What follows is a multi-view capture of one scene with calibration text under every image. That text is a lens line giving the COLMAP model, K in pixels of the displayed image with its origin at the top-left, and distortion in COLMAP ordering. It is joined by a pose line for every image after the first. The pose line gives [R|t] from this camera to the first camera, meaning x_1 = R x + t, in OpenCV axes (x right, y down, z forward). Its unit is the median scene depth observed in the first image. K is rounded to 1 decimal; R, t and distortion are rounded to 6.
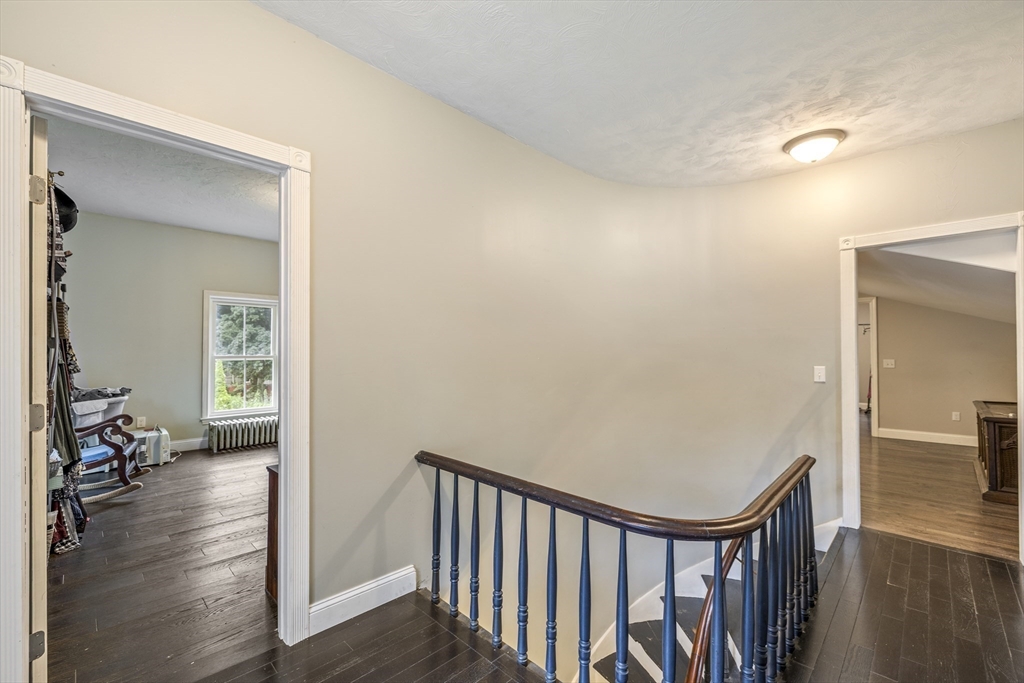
lens RADIAL K [[430.0, 0, 516.5], [0, 430.0, 344.2], [0, 0, 1]] dist [0.000508, 0.000192]
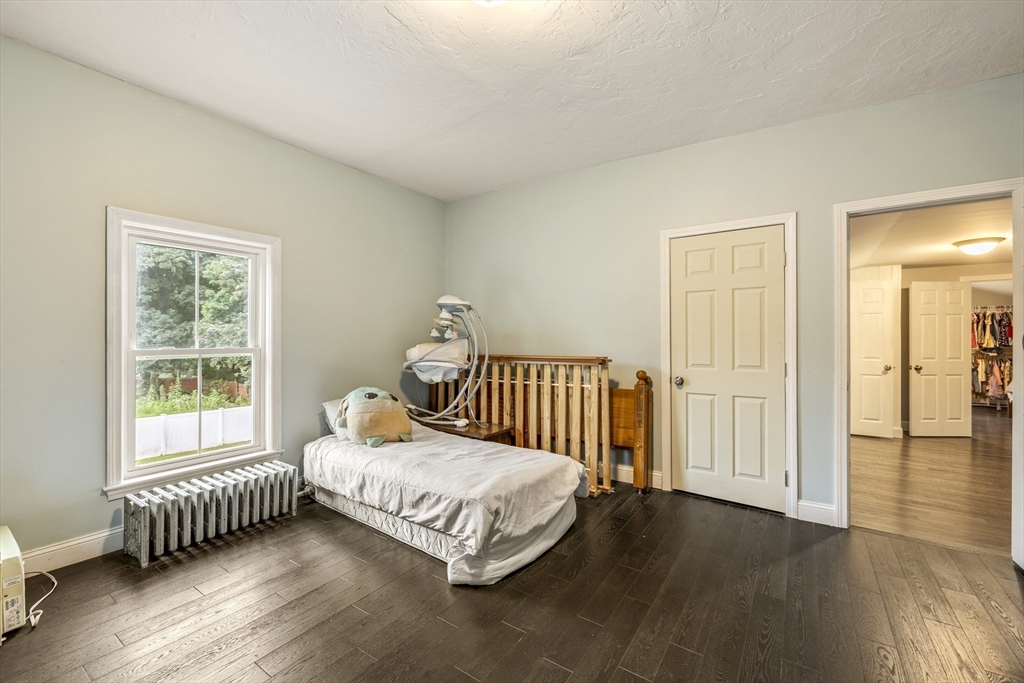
lens RADIAL K [[430.0, 0, 518.0], [0, 430.0, 338.2], [0, 0, 1]] dist [0.000508, 0.000192]
pose [[0.984882, -0.000438, 0.173227, -0.379477], [-0.002317, 0.999874, 0.015704, 0.005103], [-0.173212, -0.015868, 0.984757, 0.475272]]
